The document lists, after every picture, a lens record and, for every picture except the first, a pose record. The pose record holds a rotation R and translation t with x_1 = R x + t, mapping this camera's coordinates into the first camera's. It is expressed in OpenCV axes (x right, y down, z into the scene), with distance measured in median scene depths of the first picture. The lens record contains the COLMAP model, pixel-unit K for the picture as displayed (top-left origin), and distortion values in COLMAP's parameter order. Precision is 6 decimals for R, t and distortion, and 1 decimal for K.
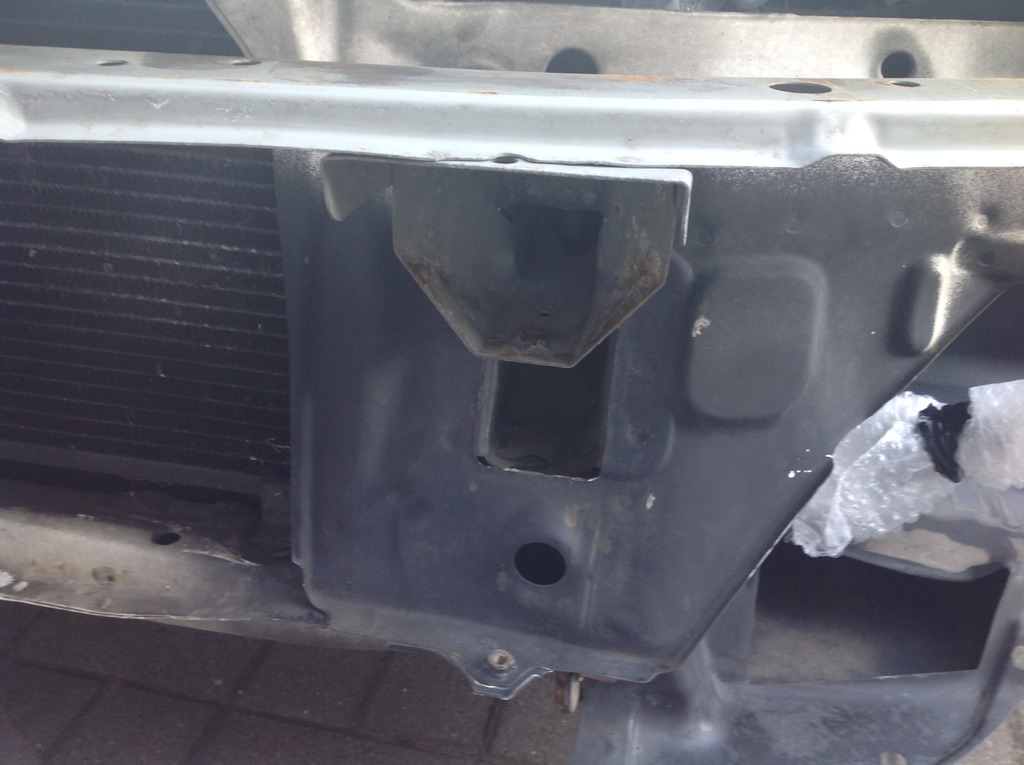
lens RADIAL K [[950.6, 0, 510.0], [0, 950.6, 376.7], [0, 0, 1]] dist [0.164217, -0.399960]
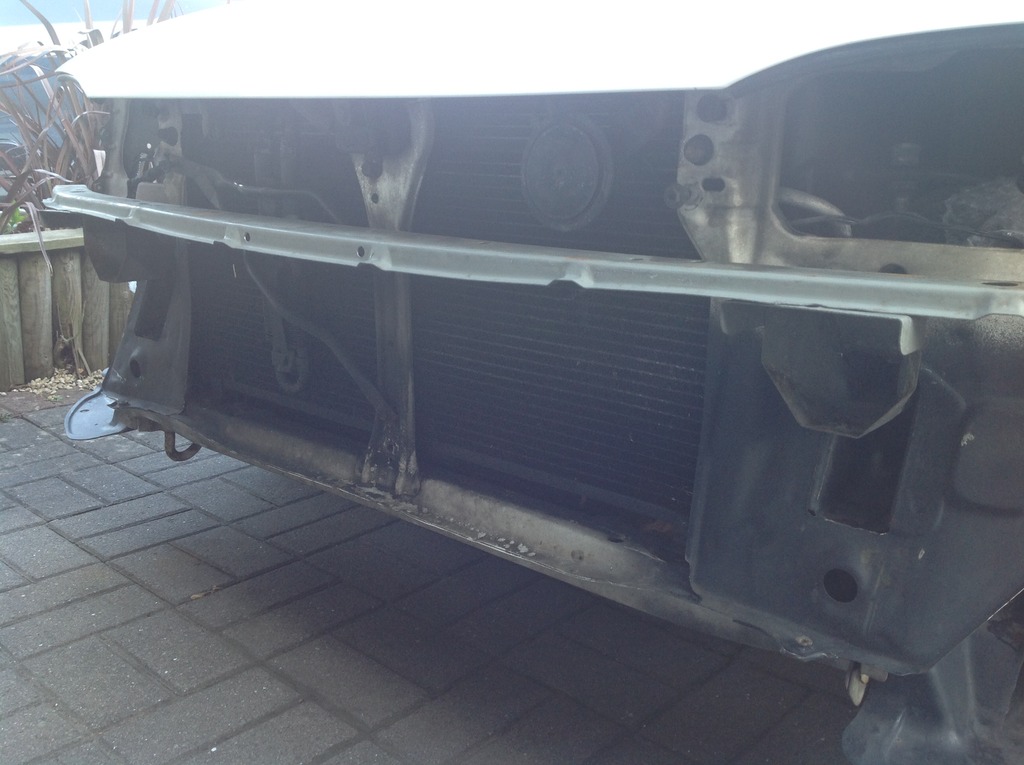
lens RADIAL K [[950.6, 0, 510.0], [0, 950.6, 376.7], [0, 0, 1]] dist [0.164217, -0.399960]
pose [[0.867752, 0.093808, -0.488064, 0.294515], [-0.213309, 0.957274, -0.195261, 0.291797], [0.448894, 0.273546, 0.850686, -0.625006]]
